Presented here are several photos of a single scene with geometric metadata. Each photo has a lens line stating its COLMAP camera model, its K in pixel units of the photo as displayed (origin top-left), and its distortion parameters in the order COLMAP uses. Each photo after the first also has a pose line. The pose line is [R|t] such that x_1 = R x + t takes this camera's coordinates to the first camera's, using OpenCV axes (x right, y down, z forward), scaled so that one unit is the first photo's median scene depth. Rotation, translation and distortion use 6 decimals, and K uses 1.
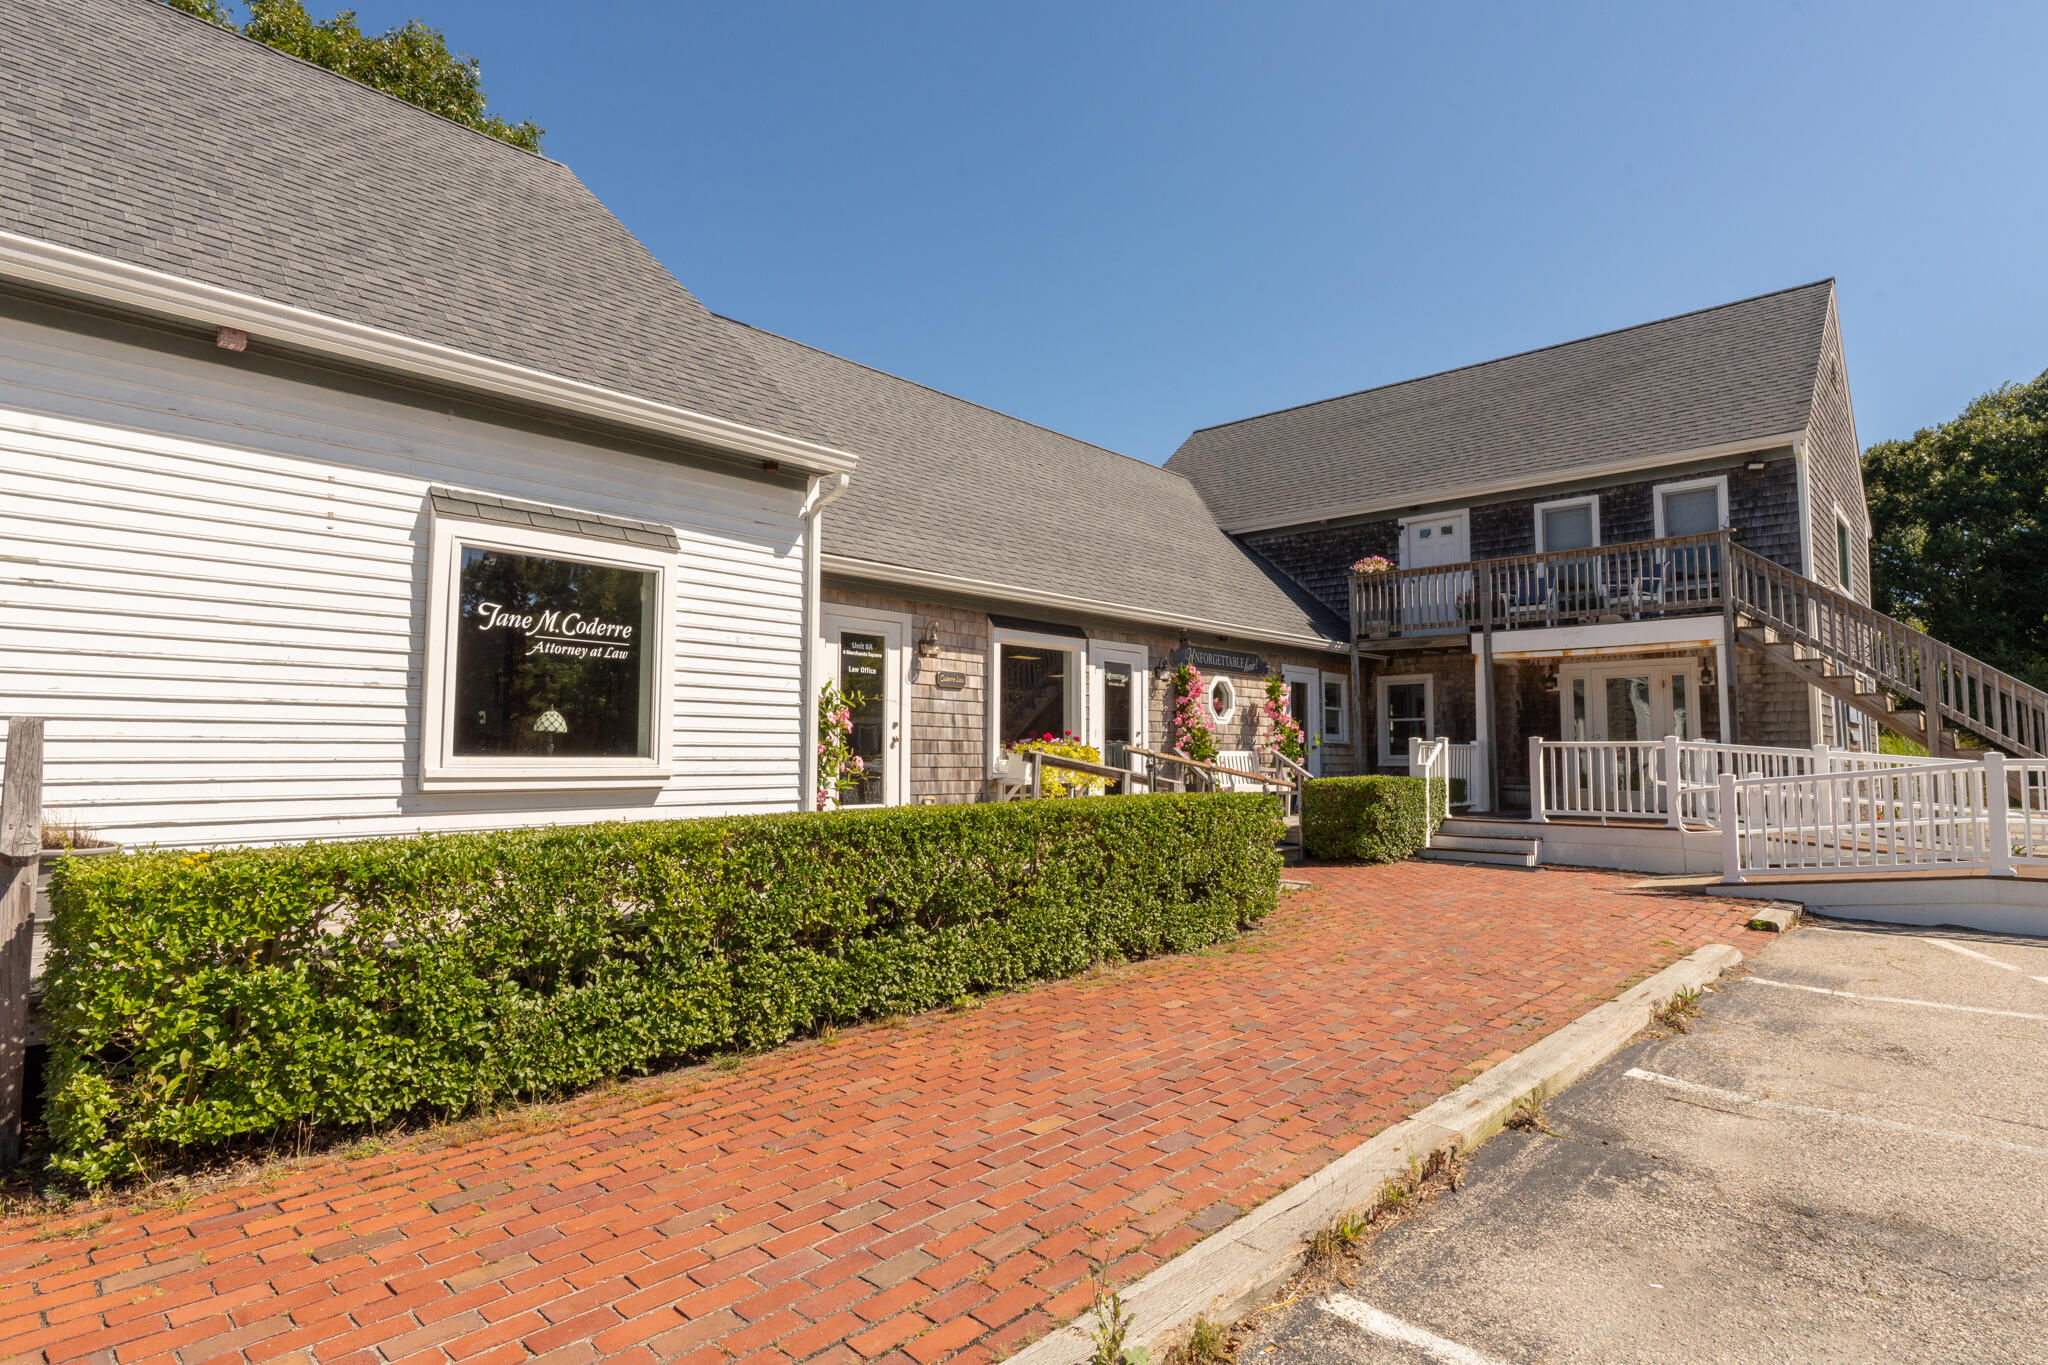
lens RADIAL K [[1077.9, 0, 1028.5], [0, 1077.9, 679.6], [0, 0, 1]] dist [-0.002160, -0.000678]
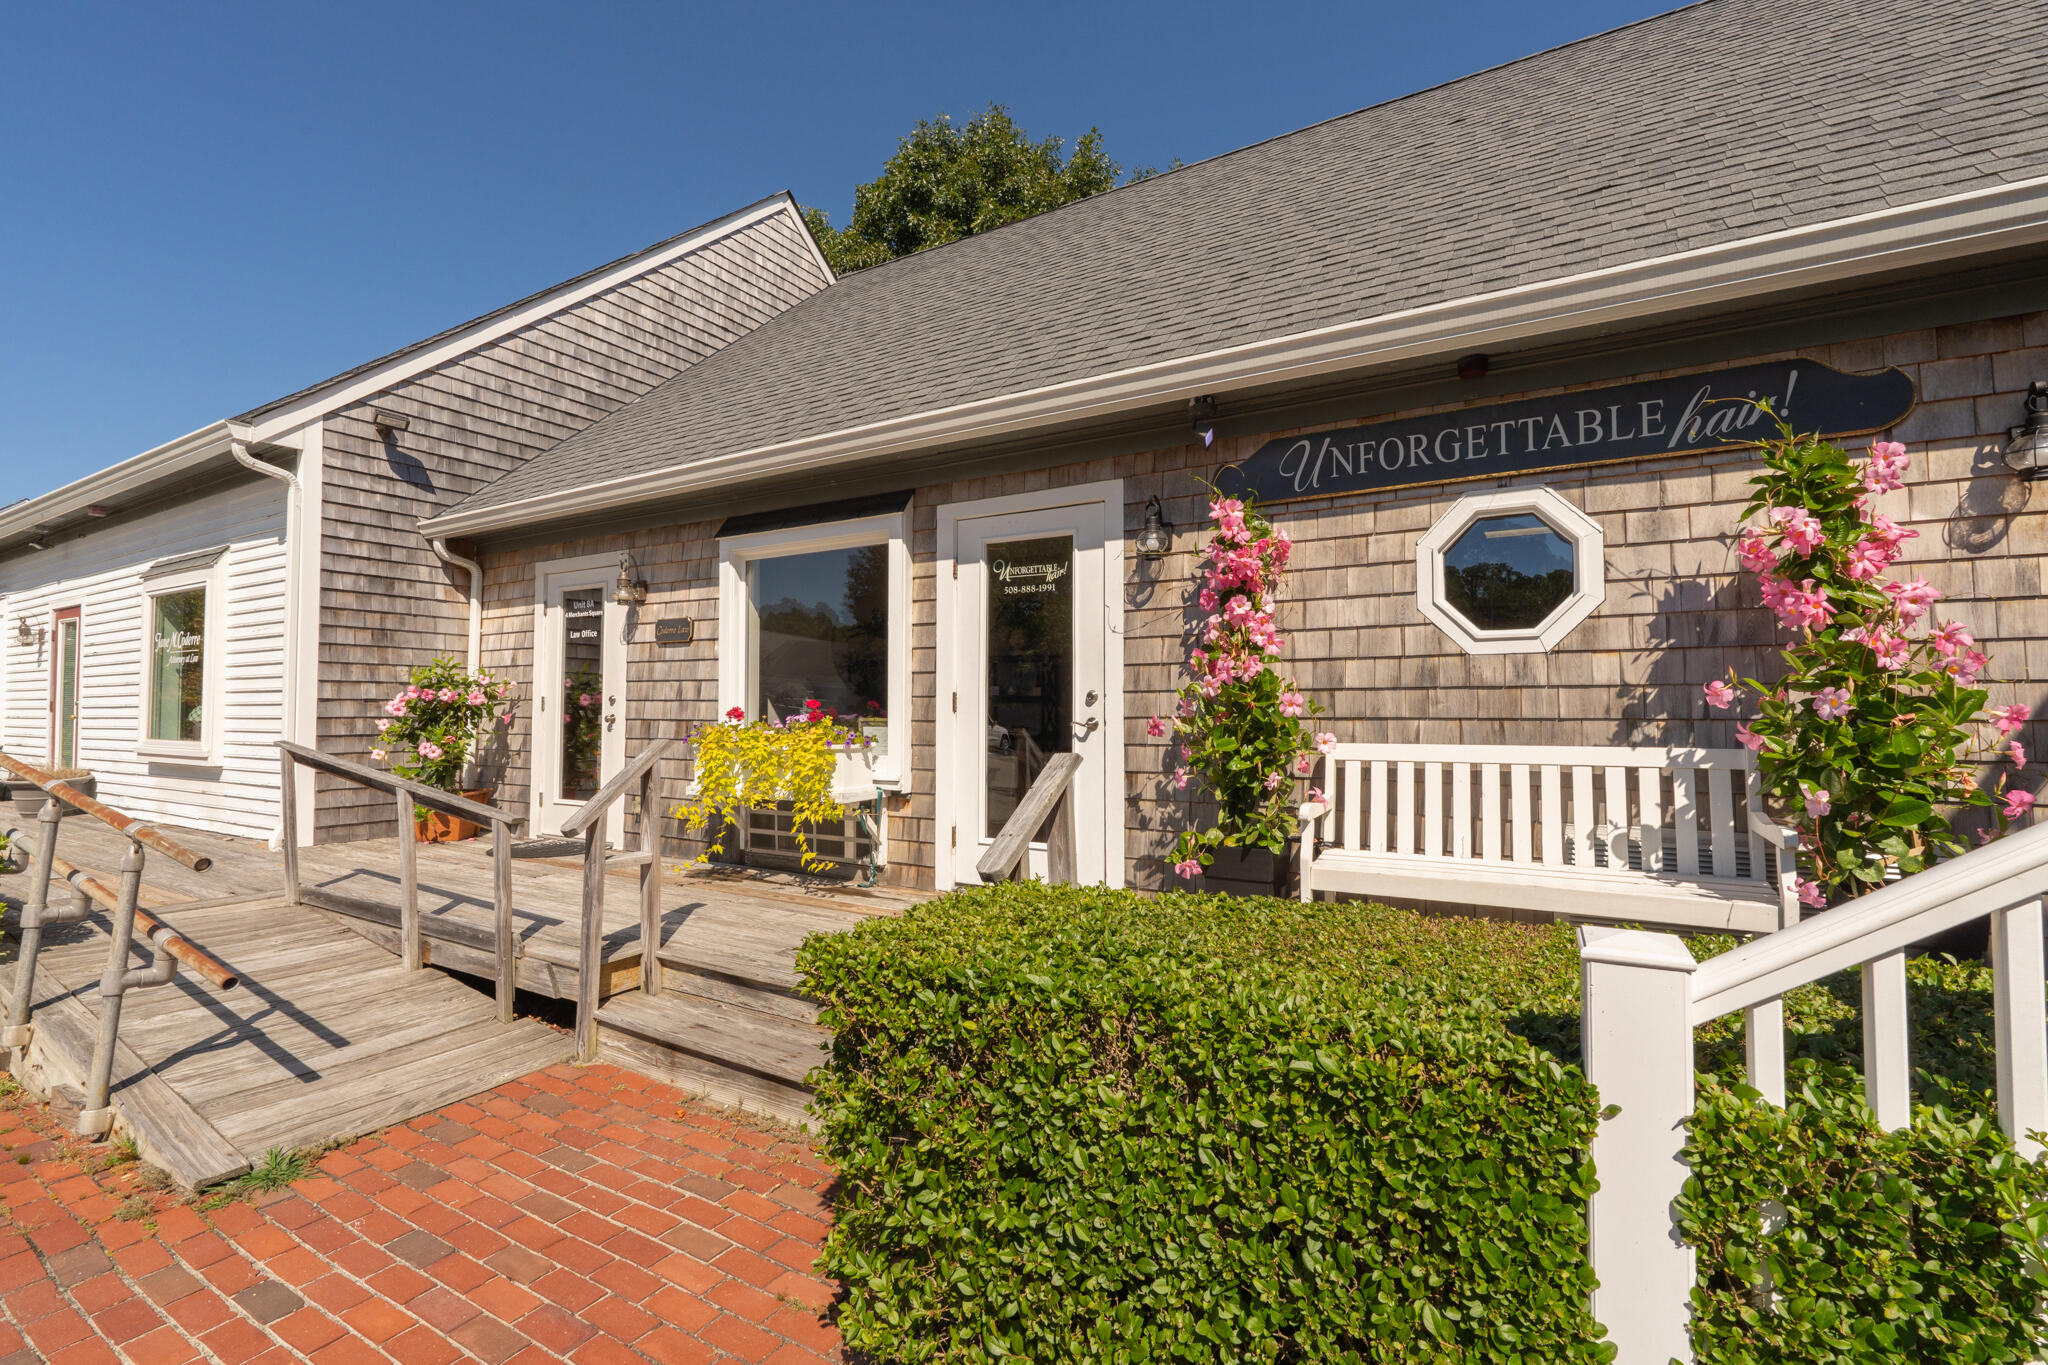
lens RADIAL K [[909.6, 0, 1012.2], [0, 909.6, 679.5], [0, 0, 1]] dist [-0.005336, 0.000143]
pose [[0.196186, -0.036194, -0.979899, 0.510598], [0.072772, 0.997100, -0.022259, 0.056650], [0.977863, -0.066942, 0.198251, 1.050591]]
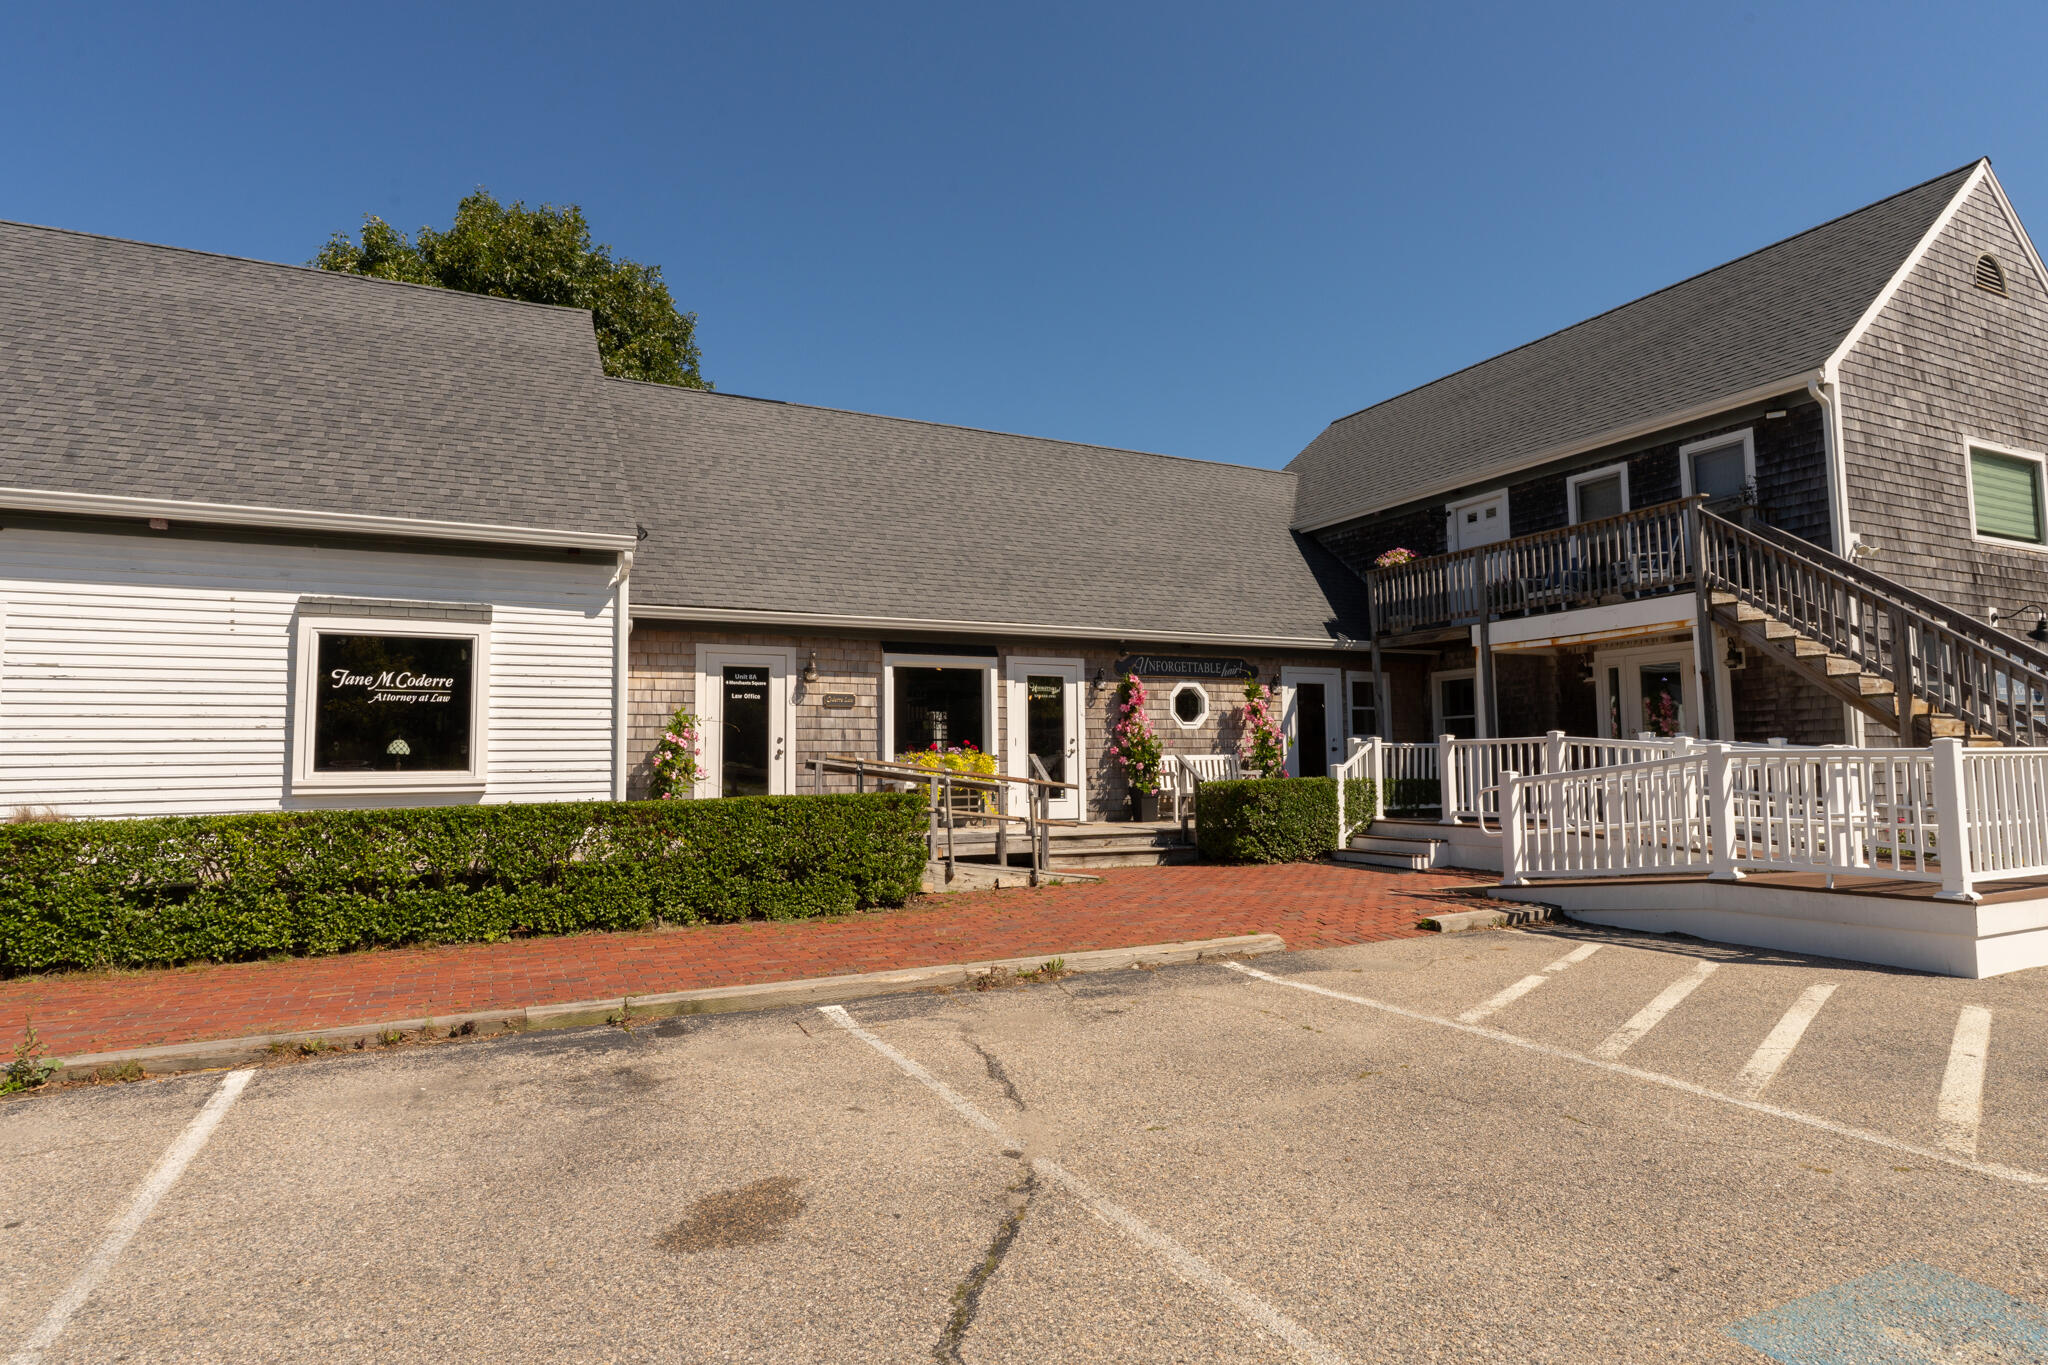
lens RADIAL K [[1112.0, 0, 1026.6], [0, 1112.0, 683.4], [0, 0, 1]] dist [-0.004328, 0.000595]
pose [[0.934444, -0.041919, -0.353634, 0.528714], [0.041523, 0.999100, -0.008711, 0.000705], [0.353681, -0.006544, 0.935343, -0.062534]]
